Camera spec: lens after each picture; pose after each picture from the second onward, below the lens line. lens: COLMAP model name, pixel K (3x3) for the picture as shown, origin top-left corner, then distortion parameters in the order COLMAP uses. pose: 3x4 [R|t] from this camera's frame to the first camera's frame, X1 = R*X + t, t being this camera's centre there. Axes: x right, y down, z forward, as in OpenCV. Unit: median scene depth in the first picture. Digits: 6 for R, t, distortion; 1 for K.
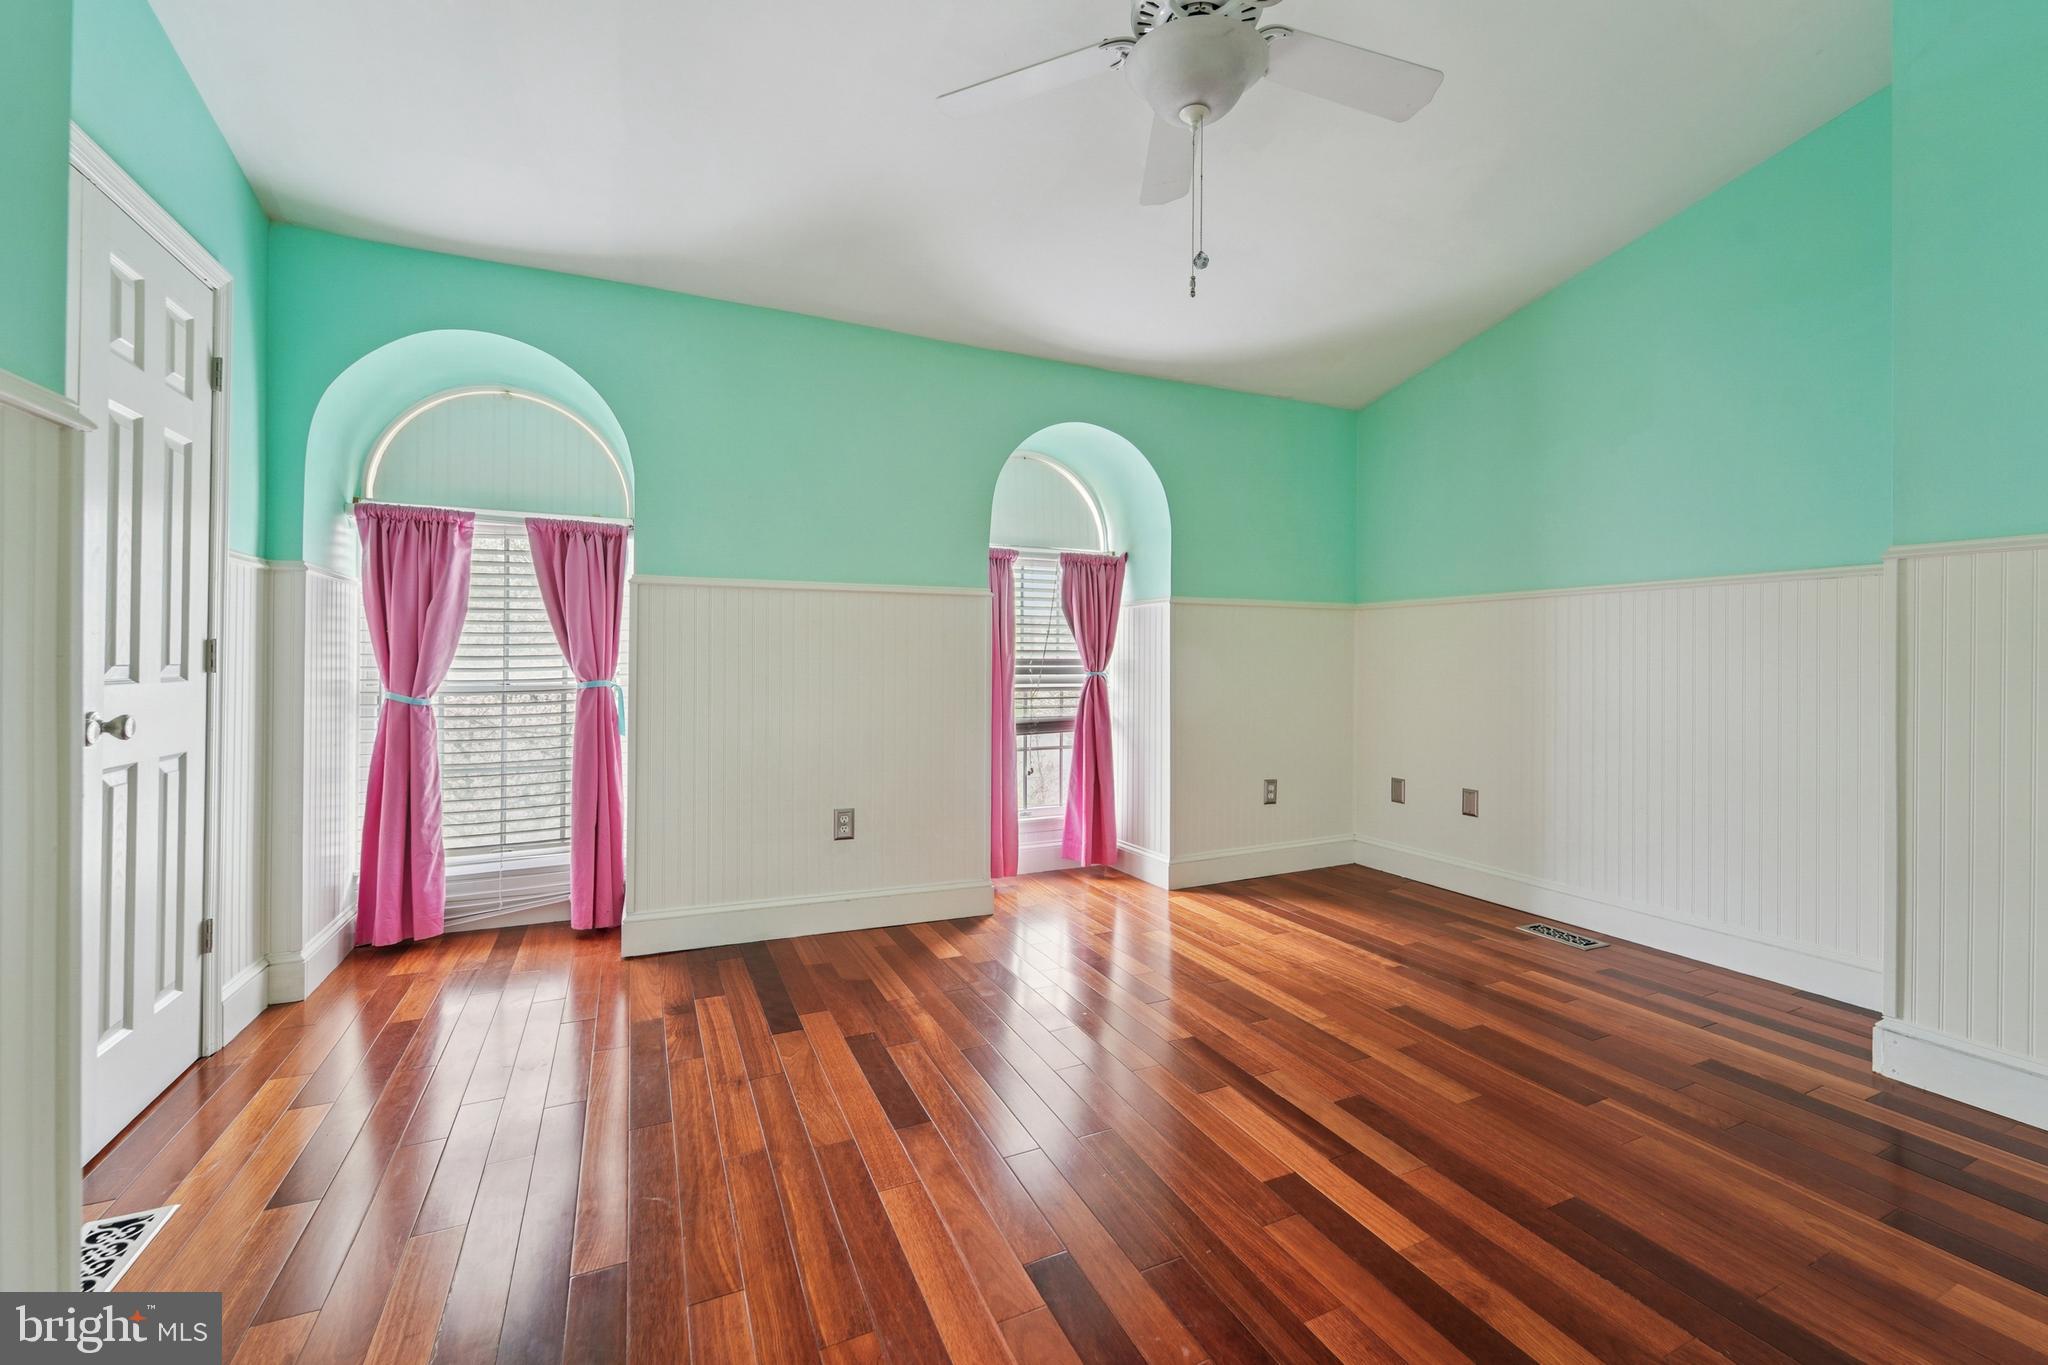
lens RADIAL K [[839.2, 0, 1032.2], [0, 839.2, 664.5], [0, 0, 1]] dist [0.002052, -0.001769]
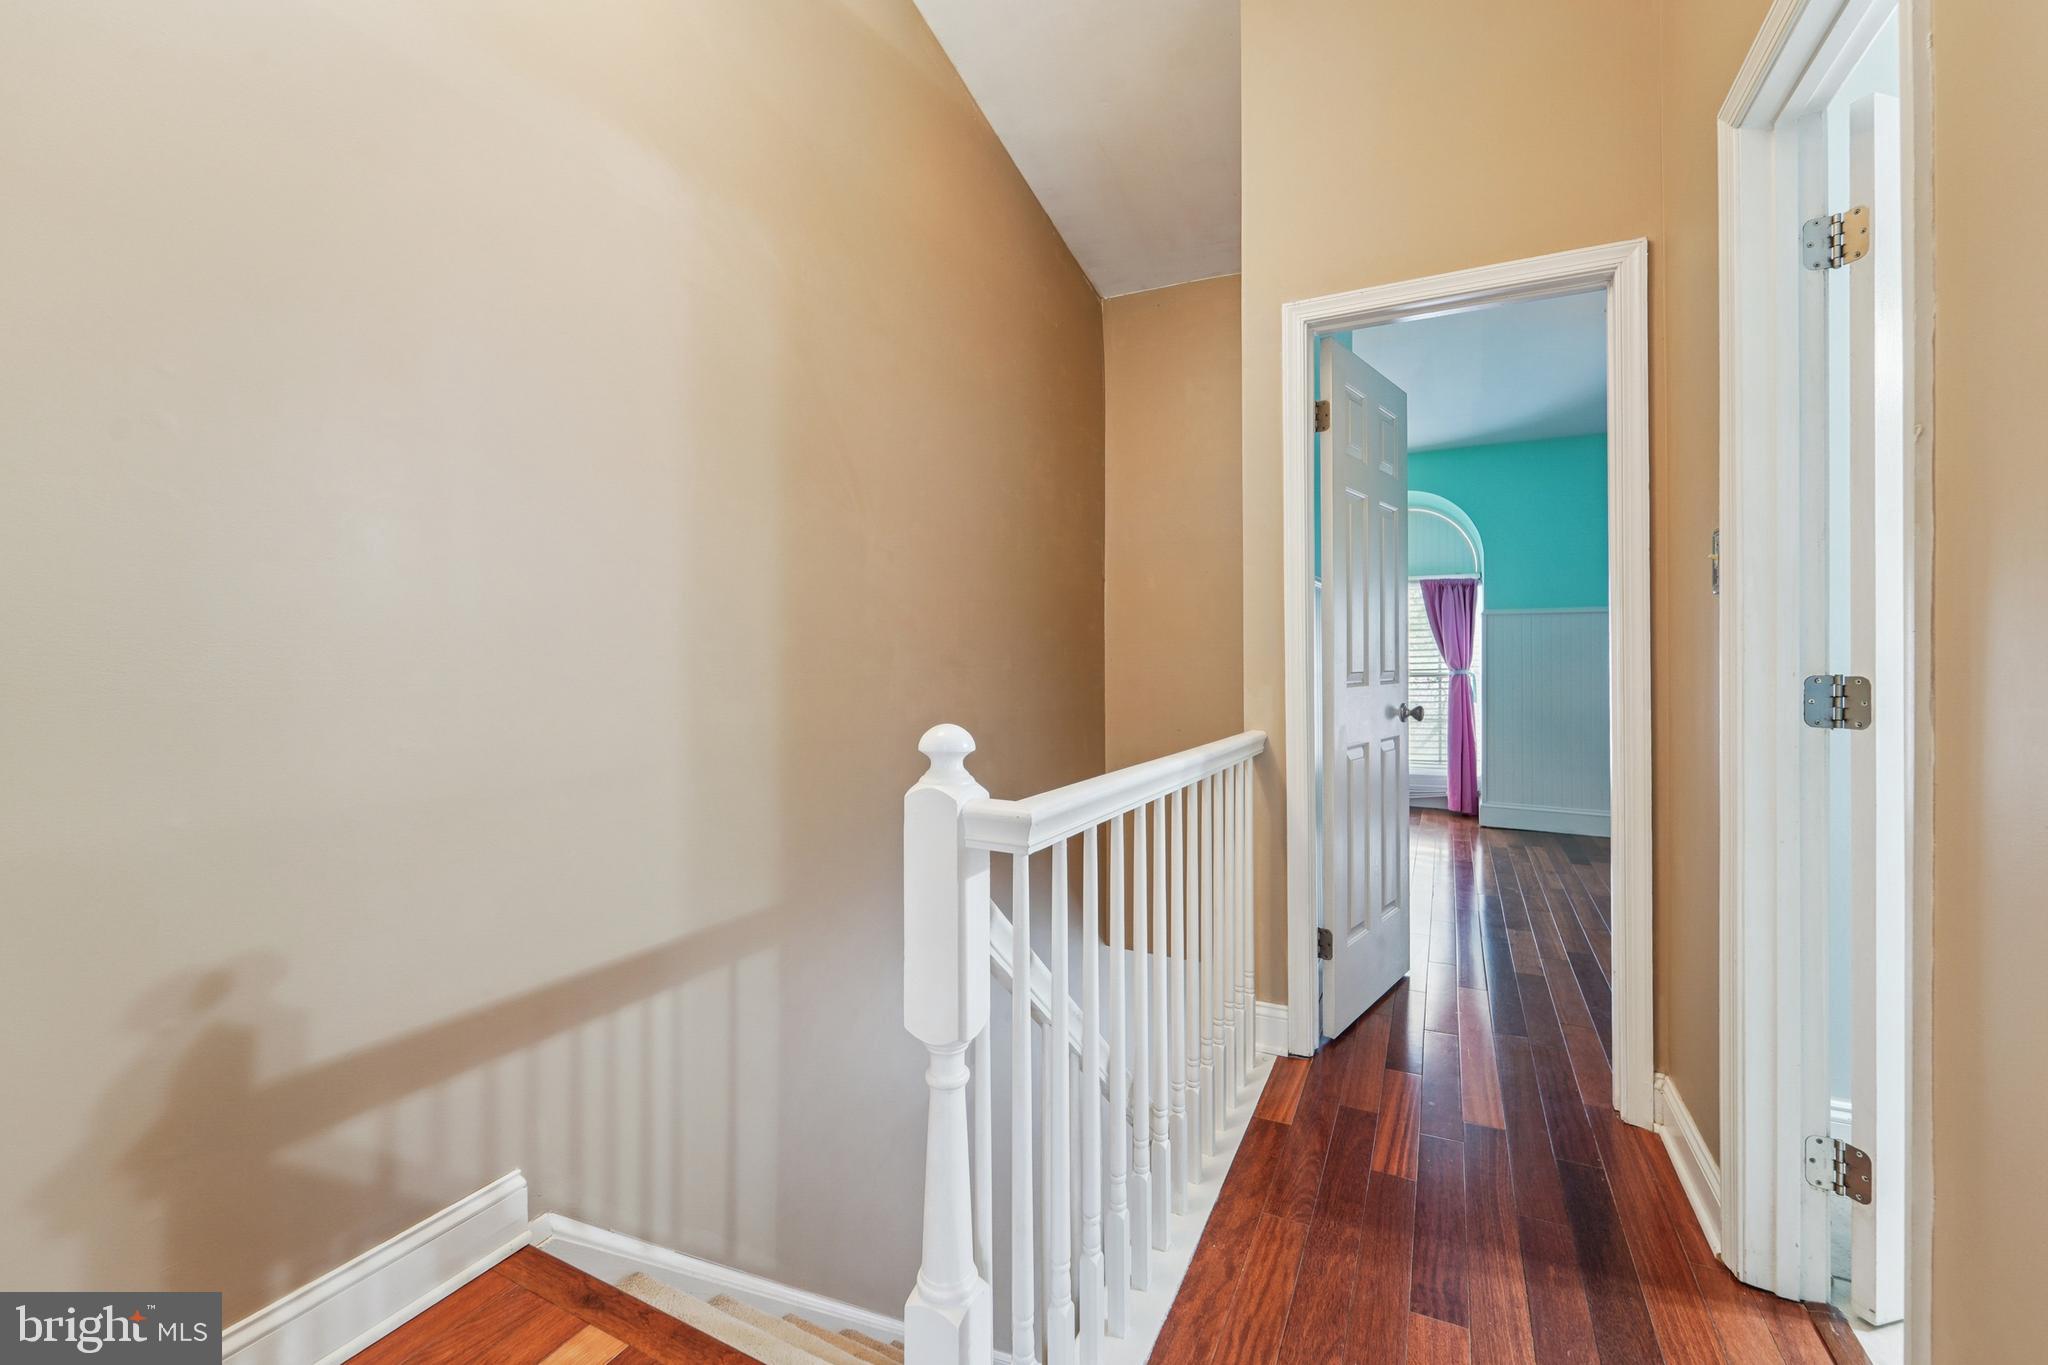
lens RADIAL K [[839.2, 0, 1027.6], [0, 839.2, 660.2], [0, 0, 1]] dist [0.002052, -0.001769]
pose [[0.612607, -0.012152, -0.790294, 0.300609], [0.013650, 0.999895, -0.004794, -0.004414], [0.790270, -0.007851, 0.612709, -0.761878]]
